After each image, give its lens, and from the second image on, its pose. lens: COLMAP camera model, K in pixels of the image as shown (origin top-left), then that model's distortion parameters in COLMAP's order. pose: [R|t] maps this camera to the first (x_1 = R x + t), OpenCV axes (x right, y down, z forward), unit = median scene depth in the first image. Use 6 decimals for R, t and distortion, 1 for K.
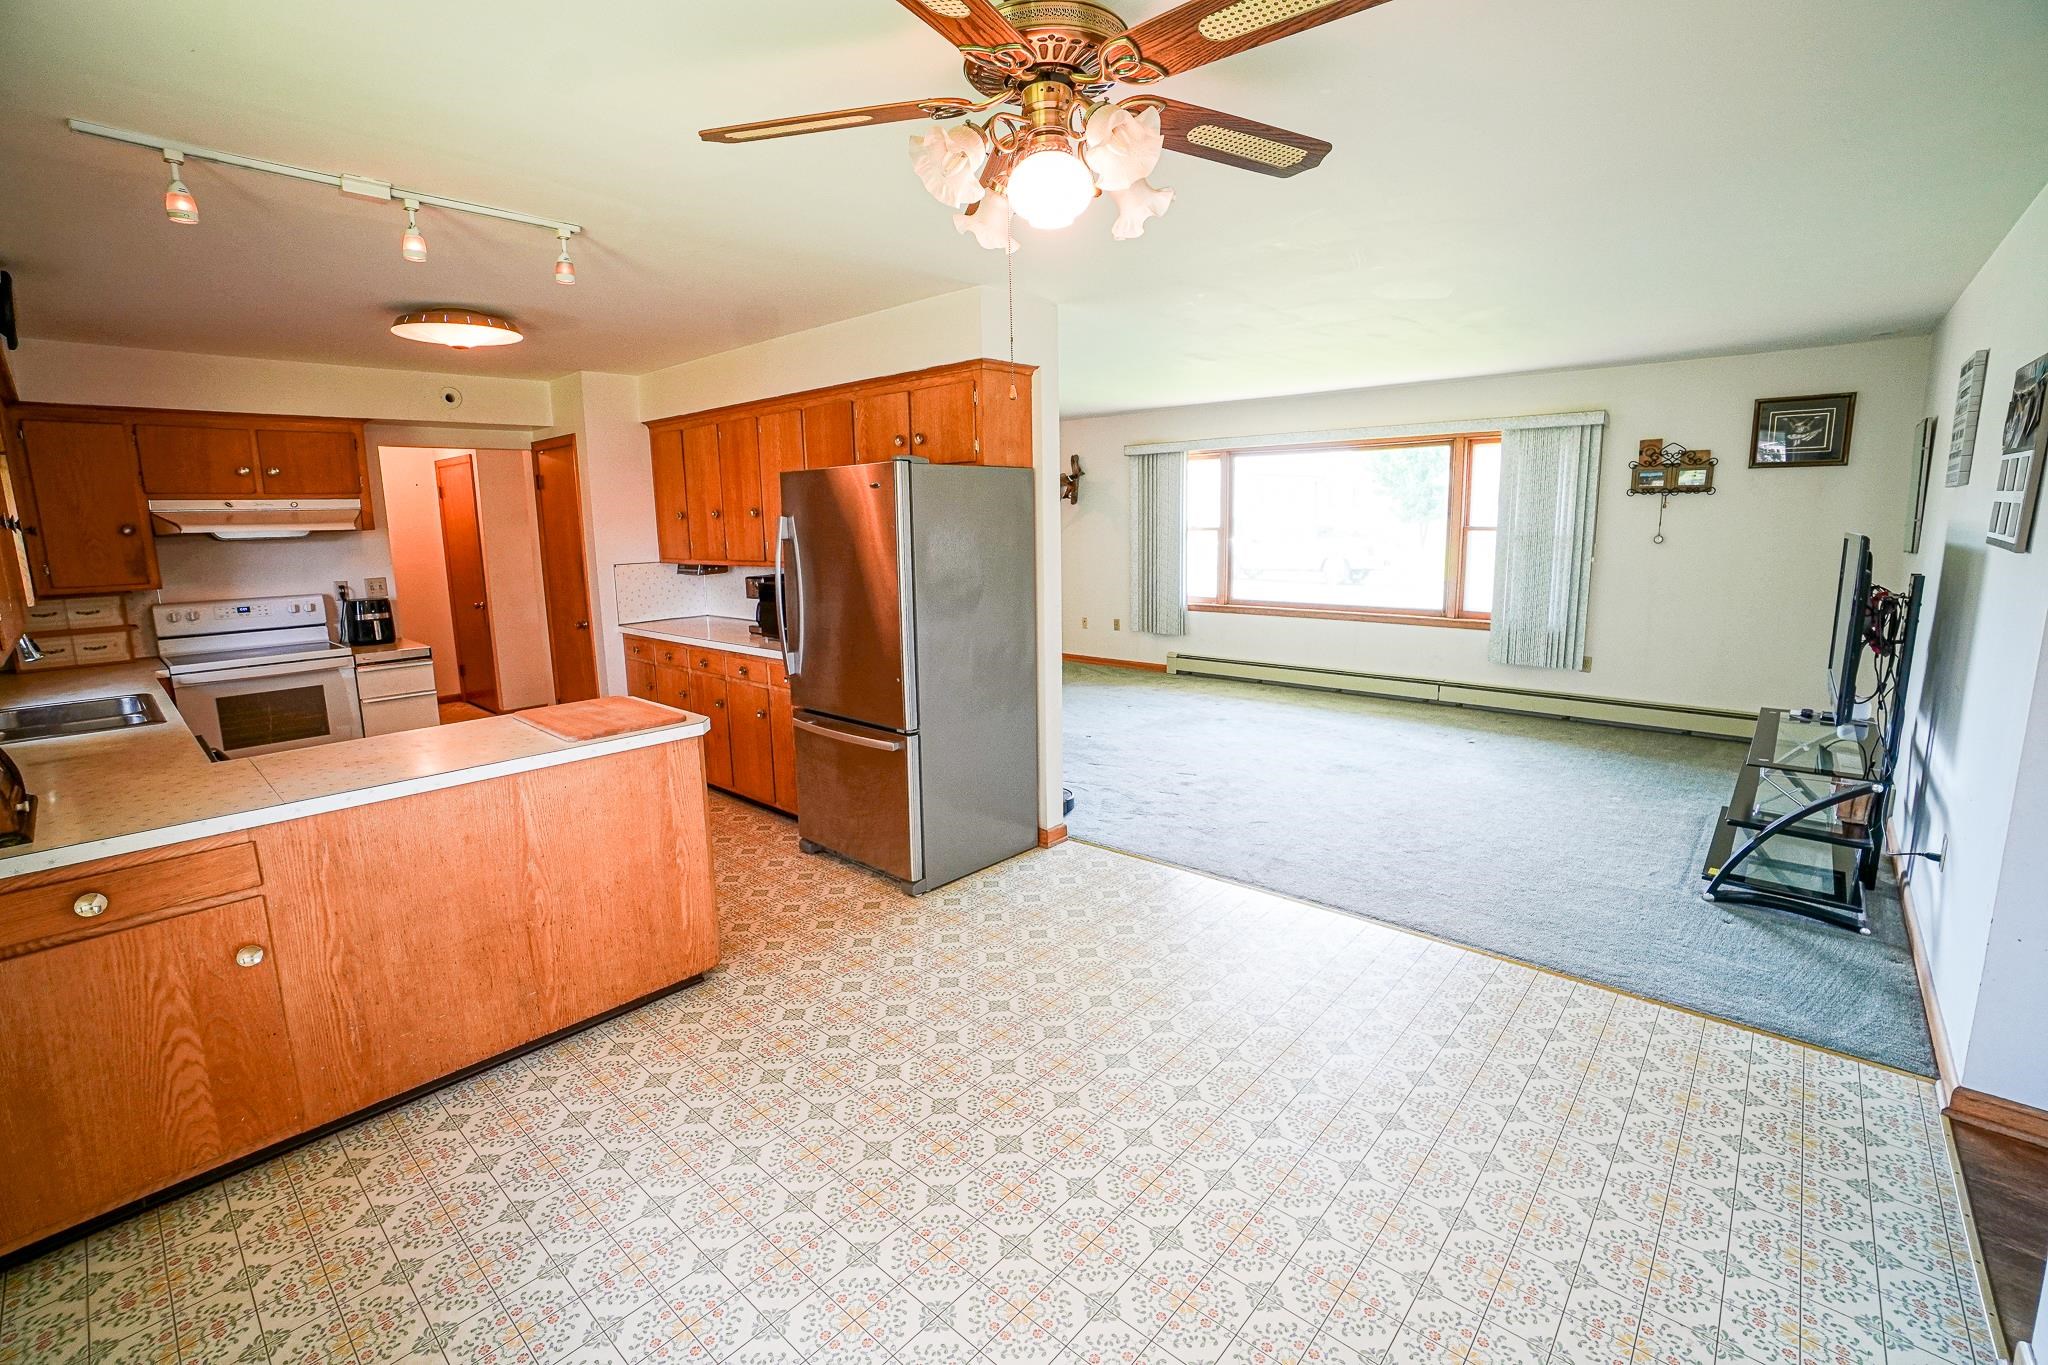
lens RADIAL K [[897.2, 0, 1004.8], [0, 897.2, 662.0], [0, 0, 1]] dist [-0.068020, 0.023795]
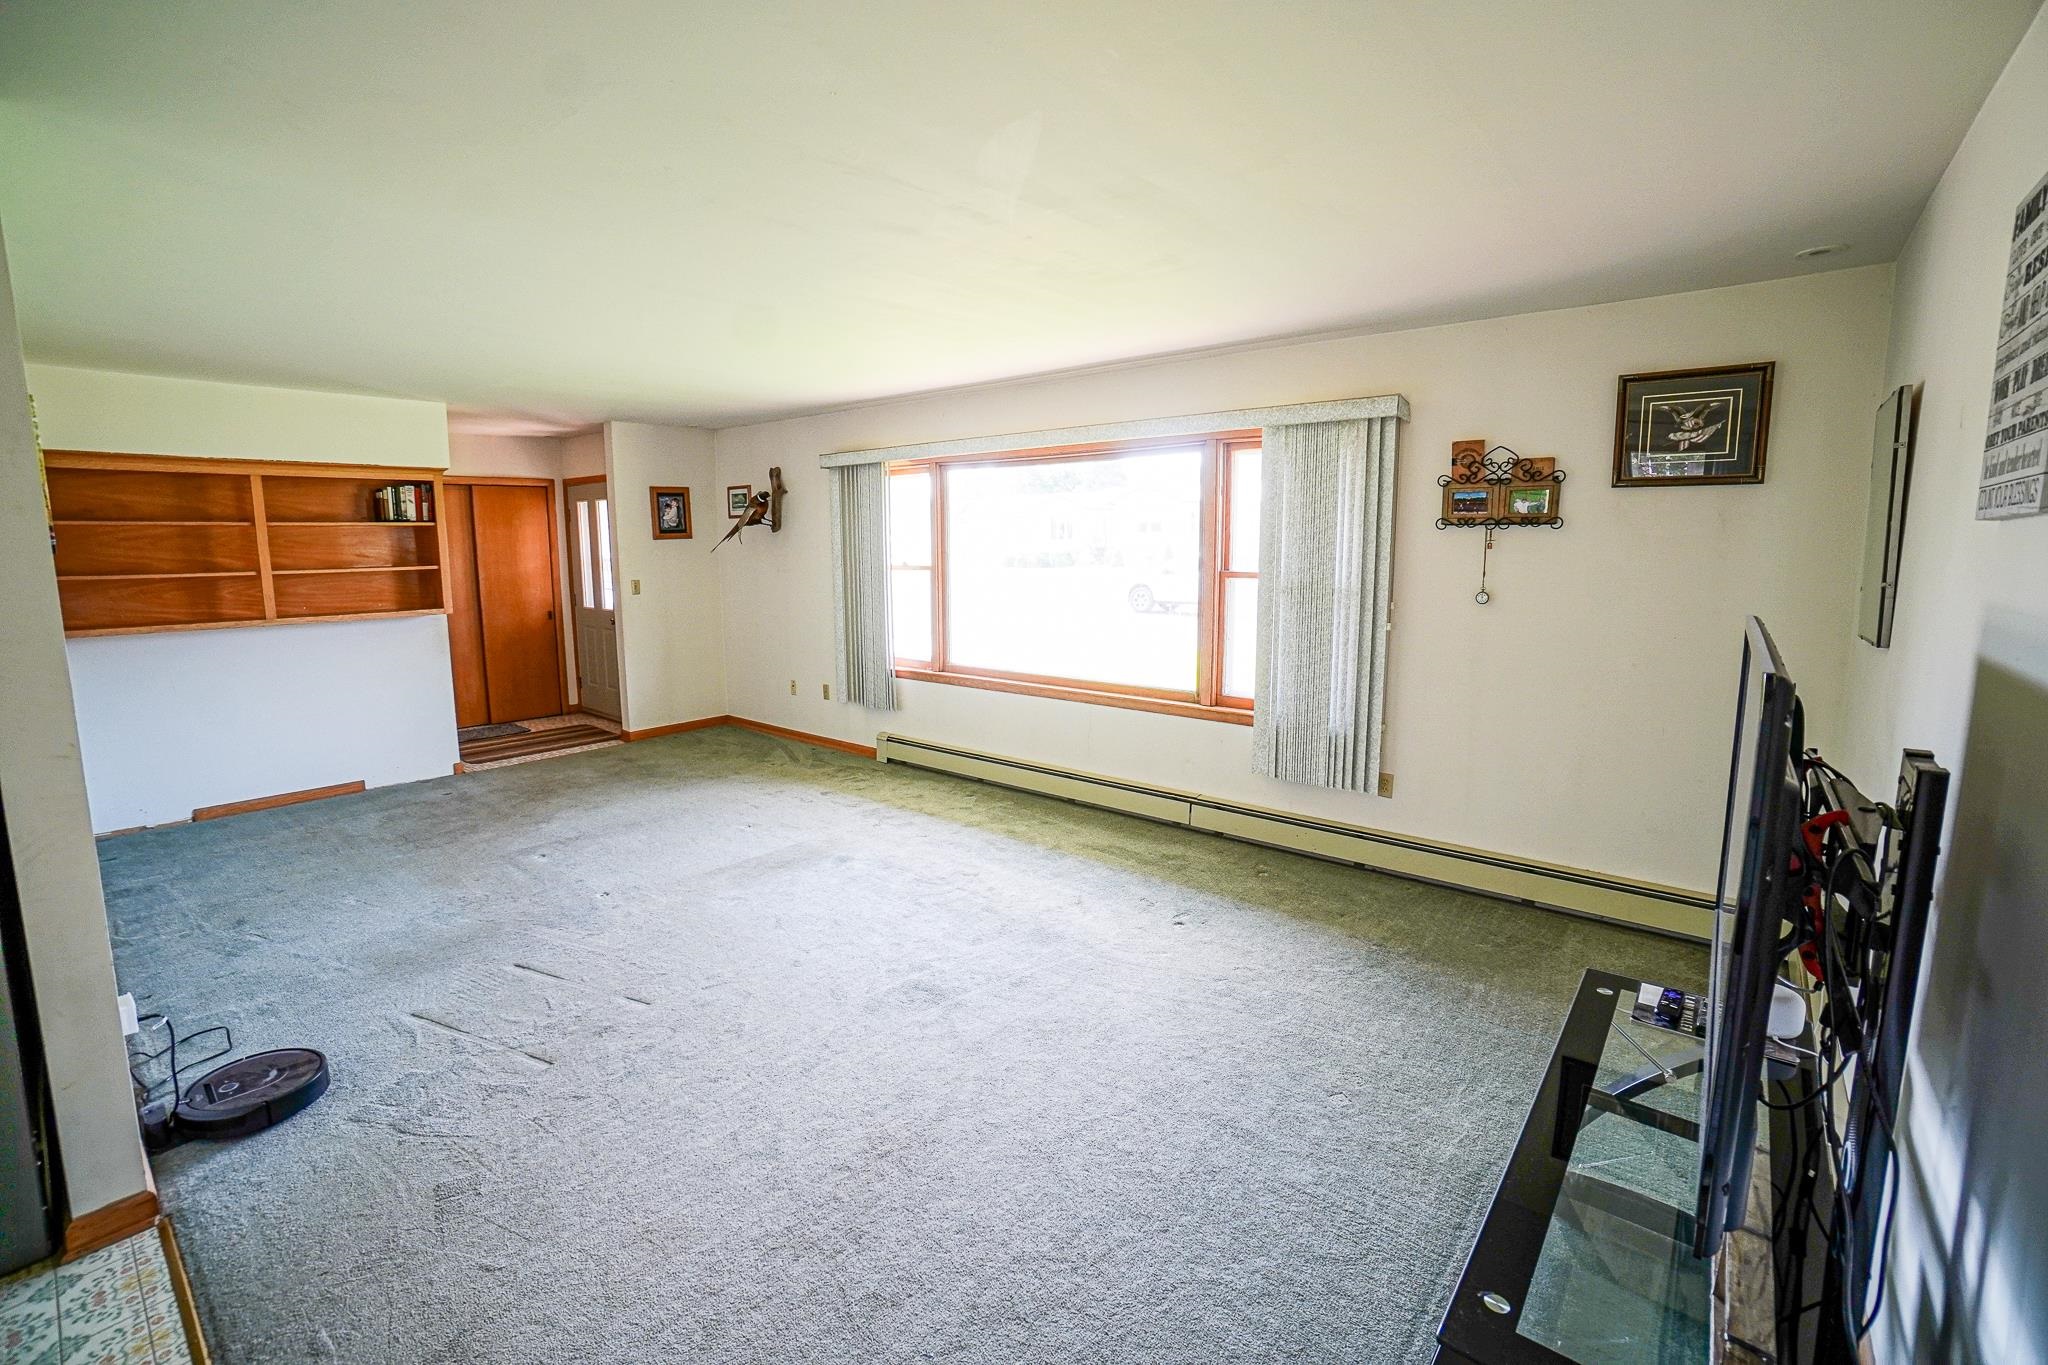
lens RADIAL K [[911.7, 0, 1003.7], [0, 911.7, 664.5], [0, 0, 1]] dist [-0.066628, 0.025513]
pose [[0.998761, 0.009807, 0.048798, 0.359483], [-0.008504, 0.999603, -0.026848, -0.069693], [-0.049042, 0.026400, 0.998448, 0.353021]]
